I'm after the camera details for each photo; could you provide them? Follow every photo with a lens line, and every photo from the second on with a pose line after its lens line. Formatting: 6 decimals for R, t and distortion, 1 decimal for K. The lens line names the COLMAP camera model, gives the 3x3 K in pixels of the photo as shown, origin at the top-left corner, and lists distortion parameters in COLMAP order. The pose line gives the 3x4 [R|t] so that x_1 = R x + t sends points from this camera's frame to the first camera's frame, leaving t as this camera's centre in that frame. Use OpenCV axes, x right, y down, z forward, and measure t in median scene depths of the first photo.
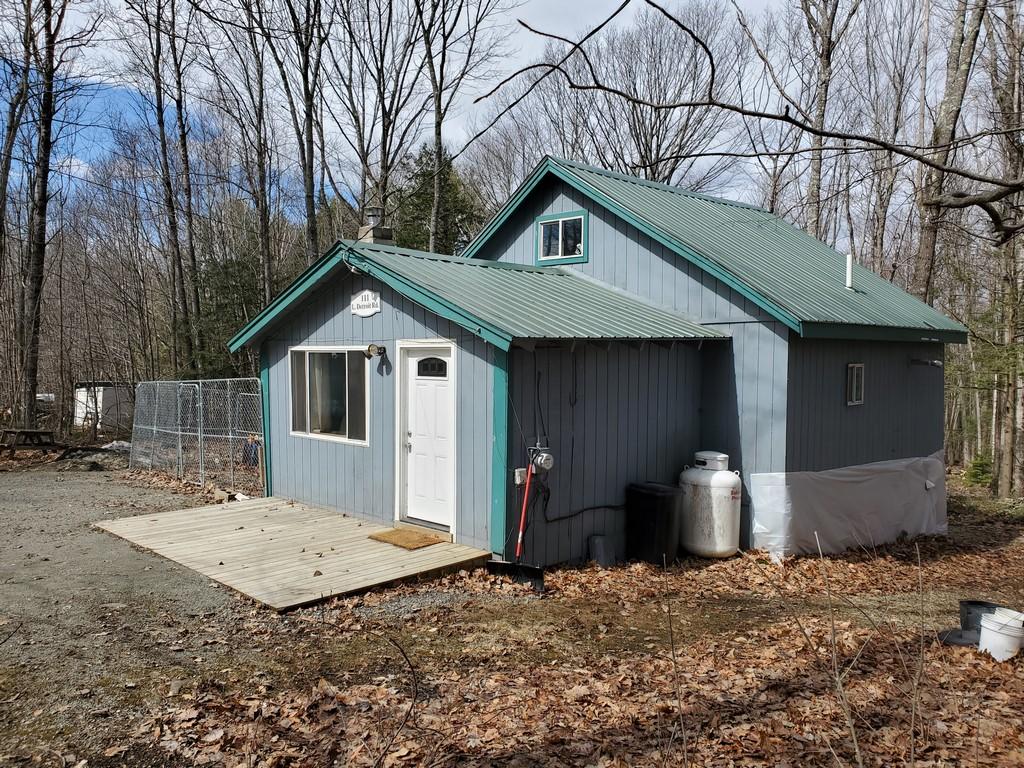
lens RADIAL K [[788.5, 0, 510.9], [0, 788.5, 413.9], [0, 0, 1]] dist [0.009901, -0.000513]
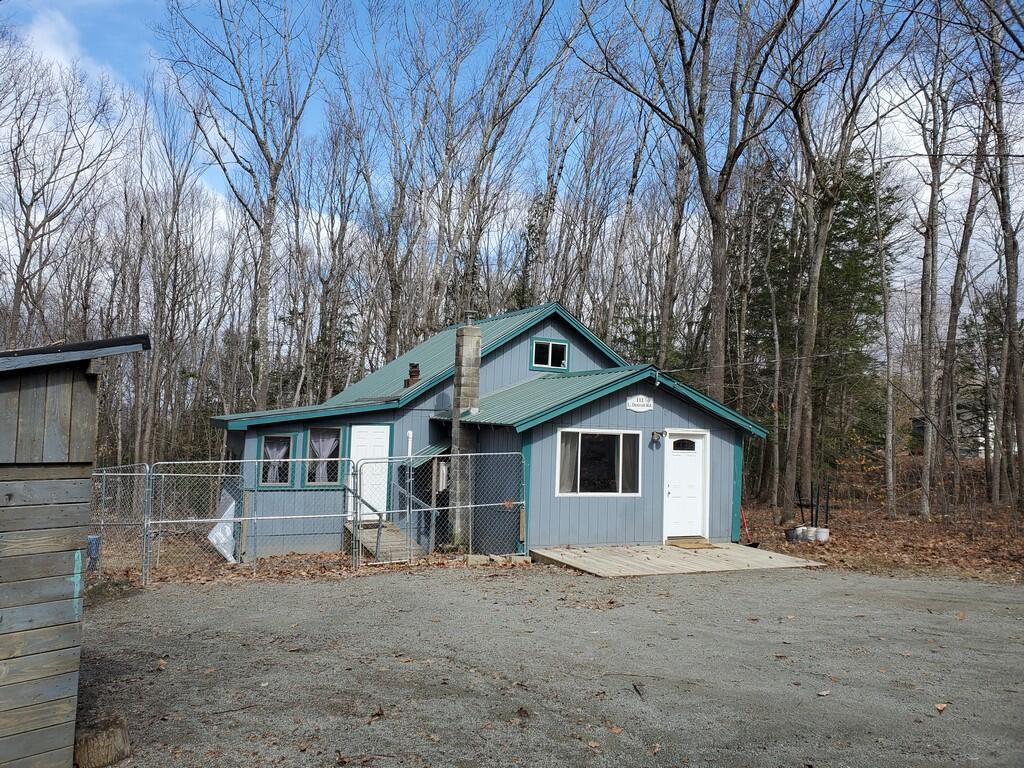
lens RADIAL K [[796.3, 0, 512.0], [0, 796.3, 384.0], [0, 0, 1]] dist [0.015568, 0.003085]
pose [[0.355132, 0.058424, 0.932989, -1.725399], [0.038340, 0.996295, -0.076982, -0.067019], [-0.934030, 0.063110, 0.351576, 0.680256]]
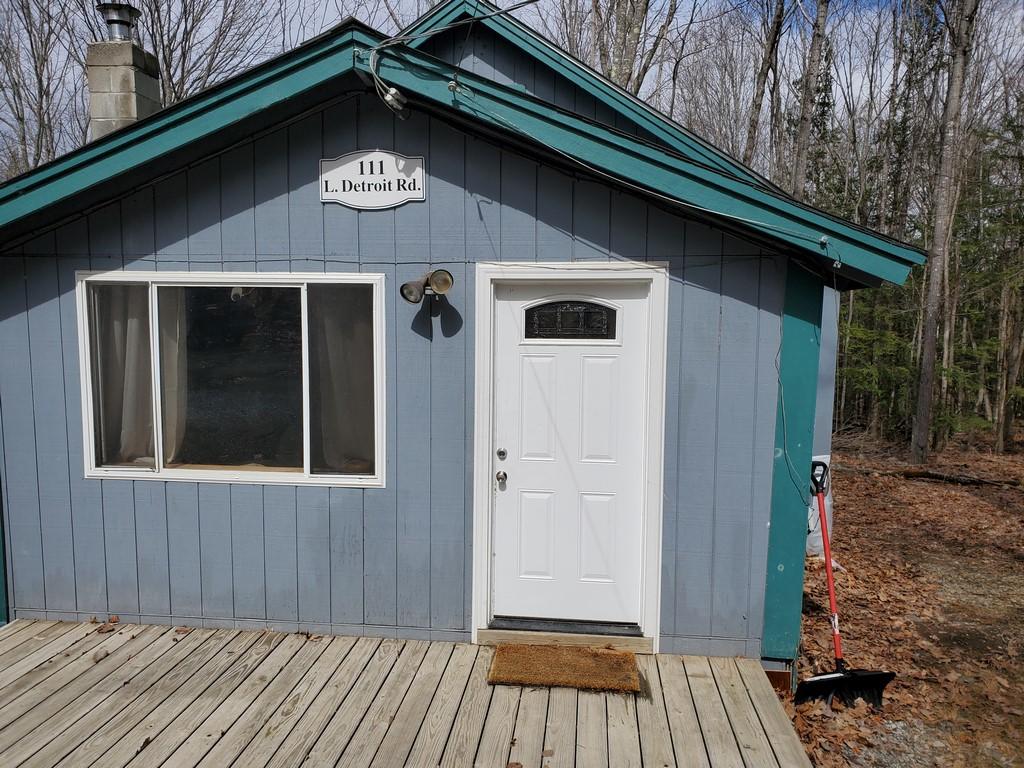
lens RADIAL K [[788.5, 0, 510.9], [0, 788.5, 413.9], [0, 0, 1]] dist [0.009901, -0.000513]
pose [[0.777927, -0.069096, 0.624544, -0.416972], [0.040705, 0.997389, 0.059644, -0.028172], [-0.627035, -0.020977, 0.778709, 0.585224]]
